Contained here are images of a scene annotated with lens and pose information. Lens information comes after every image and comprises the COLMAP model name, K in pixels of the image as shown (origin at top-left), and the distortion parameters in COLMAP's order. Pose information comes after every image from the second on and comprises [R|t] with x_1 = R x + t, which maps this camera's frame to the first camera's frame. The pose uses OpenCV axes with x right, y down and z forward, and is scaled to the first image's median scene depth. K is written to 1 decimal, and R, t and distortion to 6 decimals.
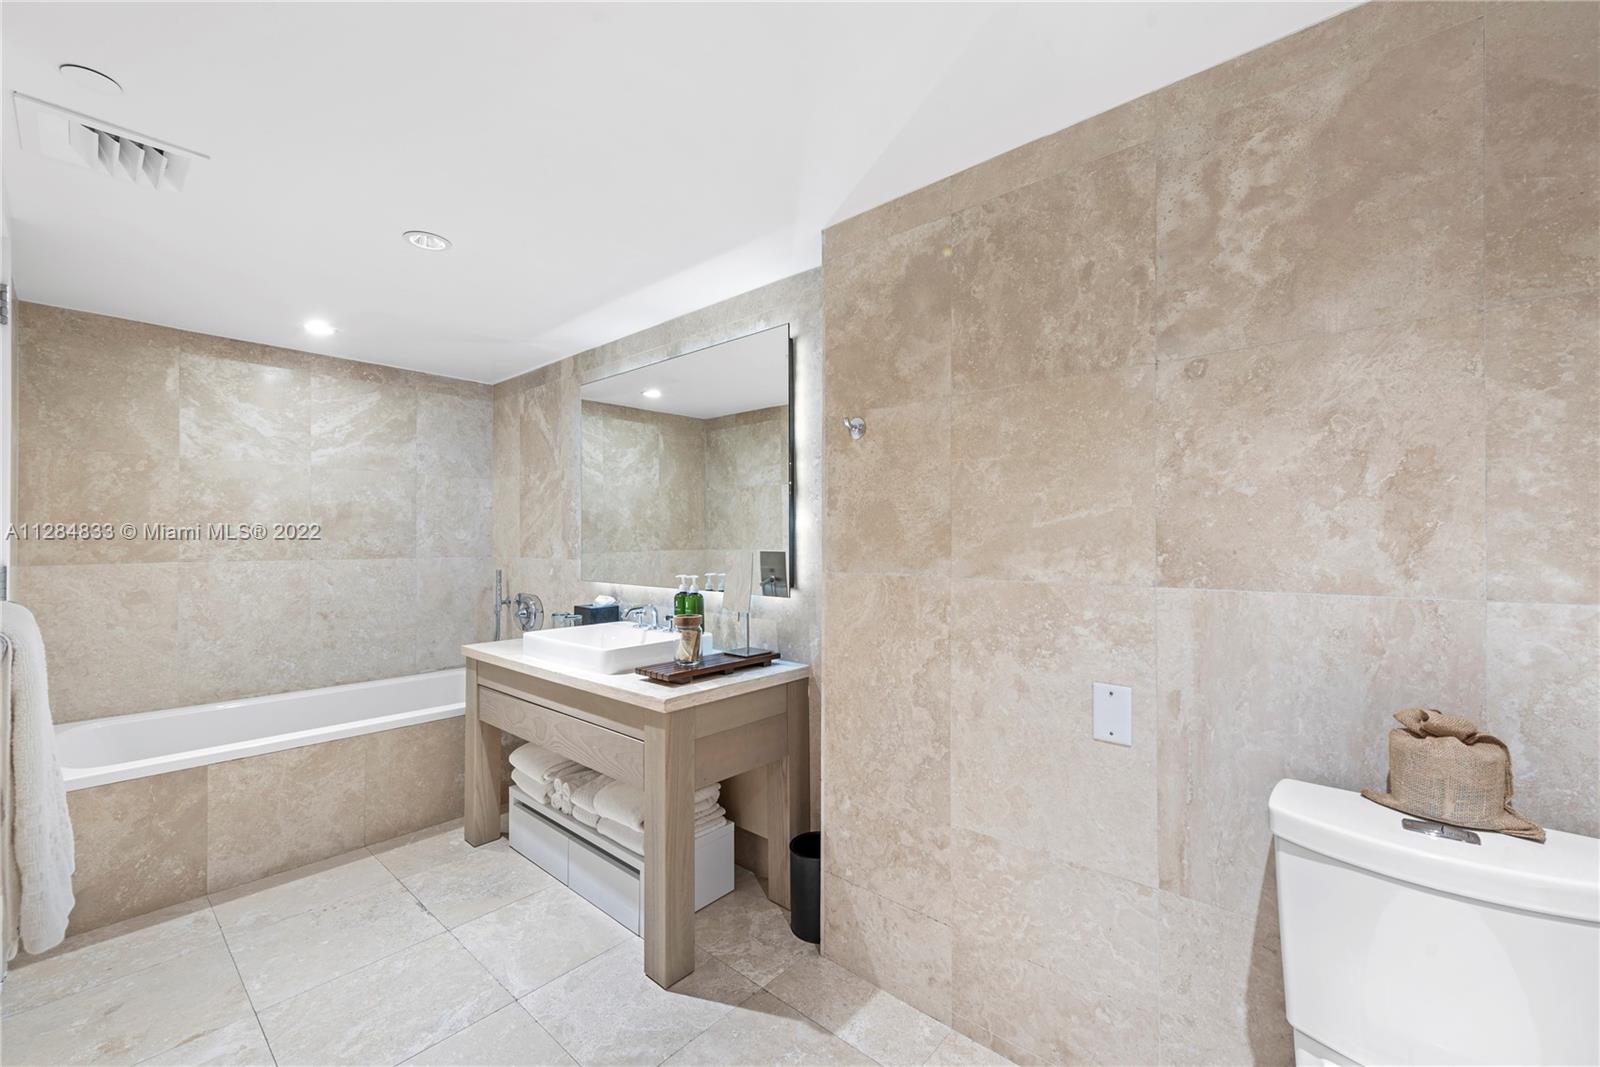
lens RADIAL K [[639.4, 0, 801.6], [0, 639.4, 533.4], [0, 0, 1]] dist [0.006435, -0.000055]
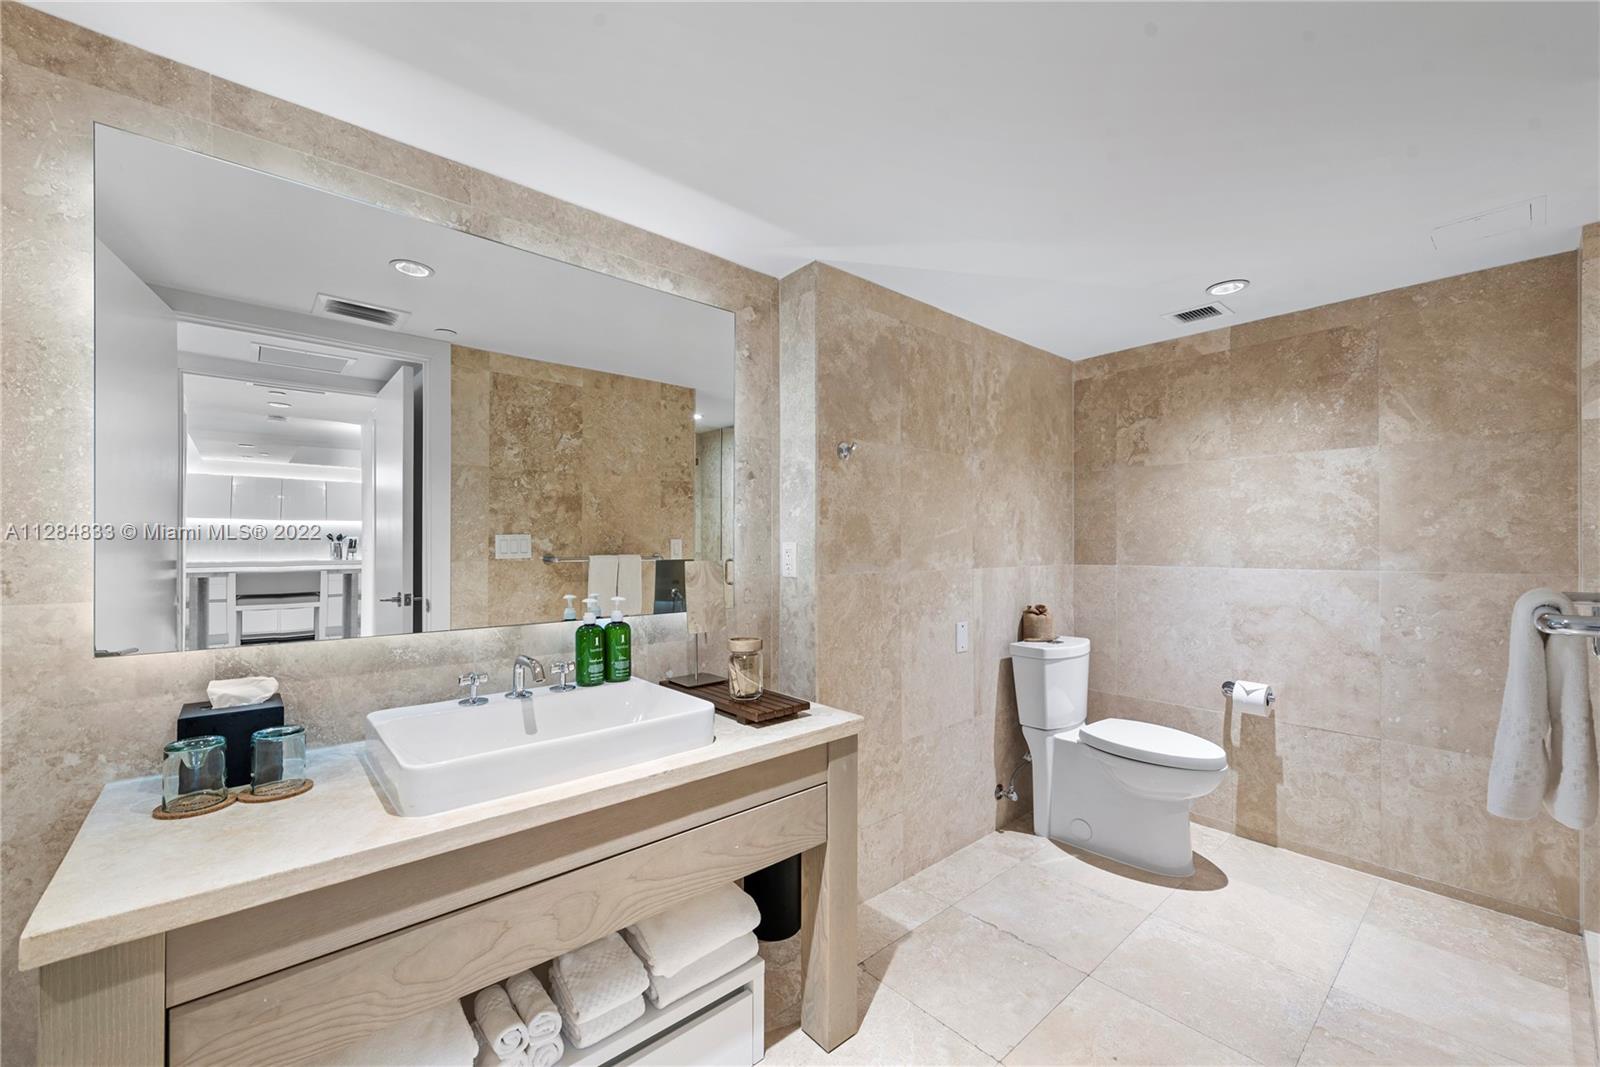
lens RADIAL K [[634.8, 0, 789.6], [0, 634.8, 546.6], [0, 0, 1]] dist [0.013258, -0.004844]
pose [[0.139027, 0.002605, 0.990285, -1.213809], [-0.005242, 0.999984, -0.001894, 0.016226], [-0.990275, -0.004928, 0.139039, 1.039647]]
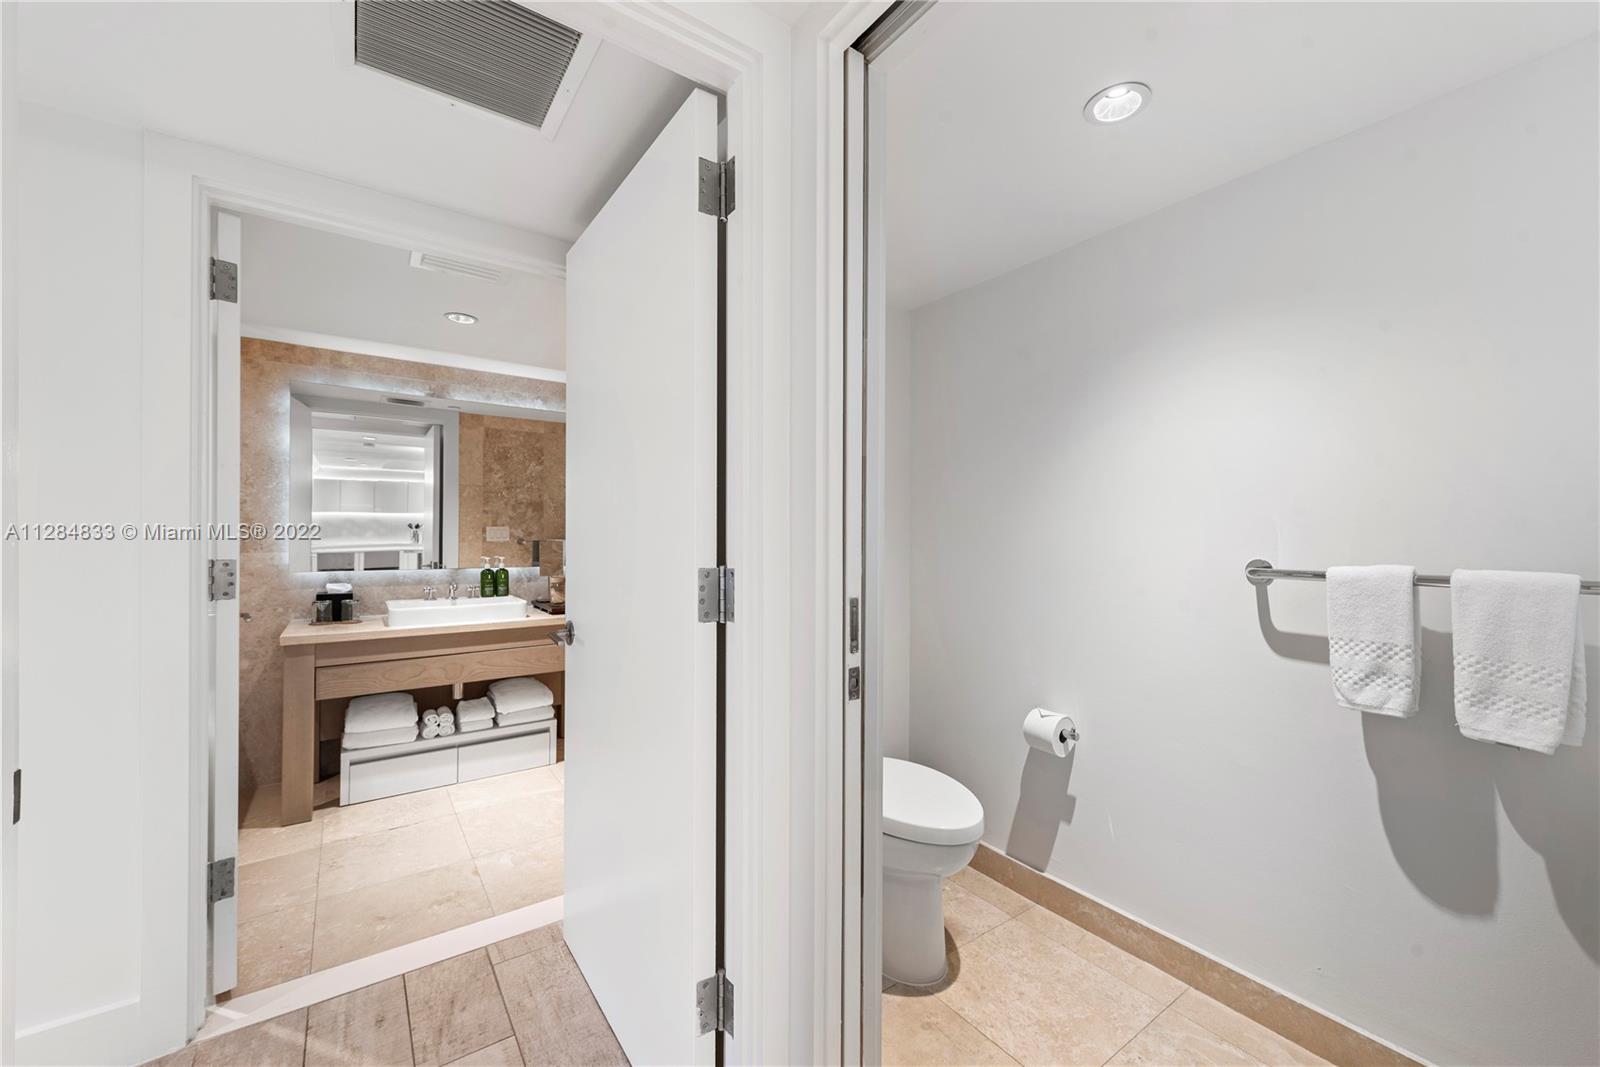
lens RADIAL K [[627.6, 0, 800.1], [0, 627.6, 534.6], [0, 0, 1]] dist [0.001423, -0.000038]
pose [[0.225731, 0.005434, 0.974174, -2.111660], [-0.010984, 0.999935, -0.003033, 0.014853], [-0.974128, -0.010015, 0.225776, -0.026605]]
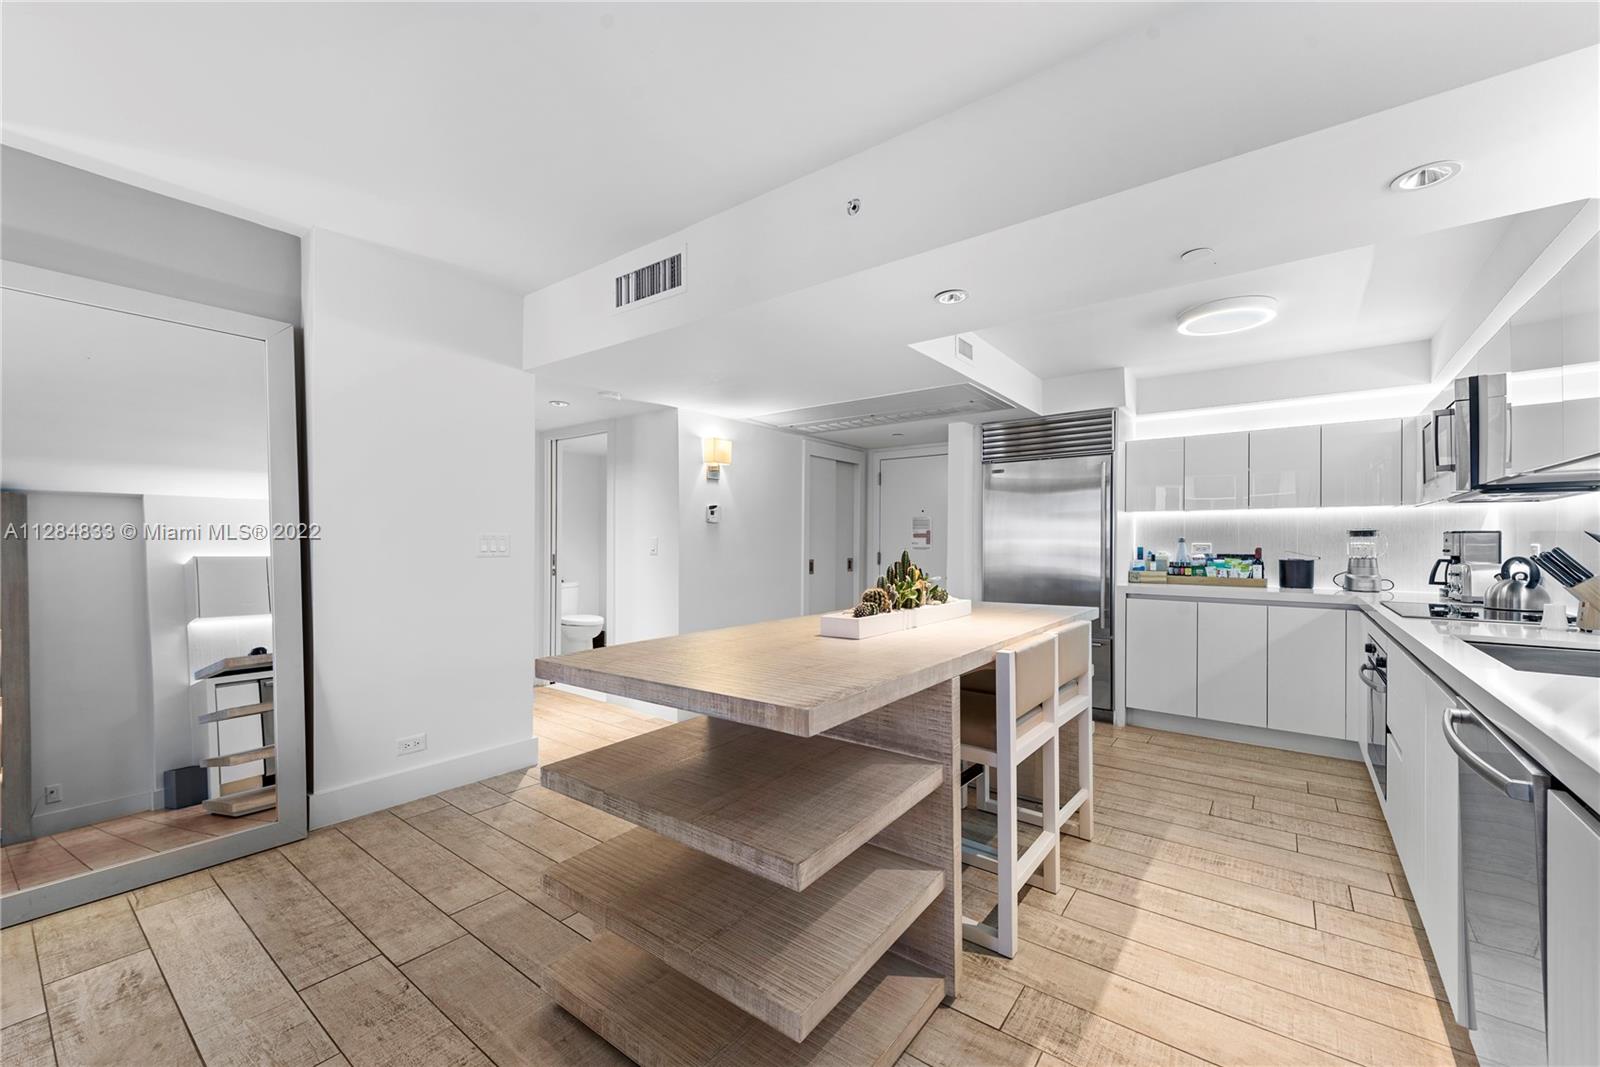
lens RADIAL K [[633.8, 0, 800.8], [0, 633.8, 542.8], [0, 0, 1]] dist [0.012040, -0.002627]
pose [[-0.074770, 0.004041, 0.997193, -4.867638], [-0.010658, 0.999931, -0.004852, 0.018071], [-0.997144, -0.010991, -0.074722, -0.977281]]
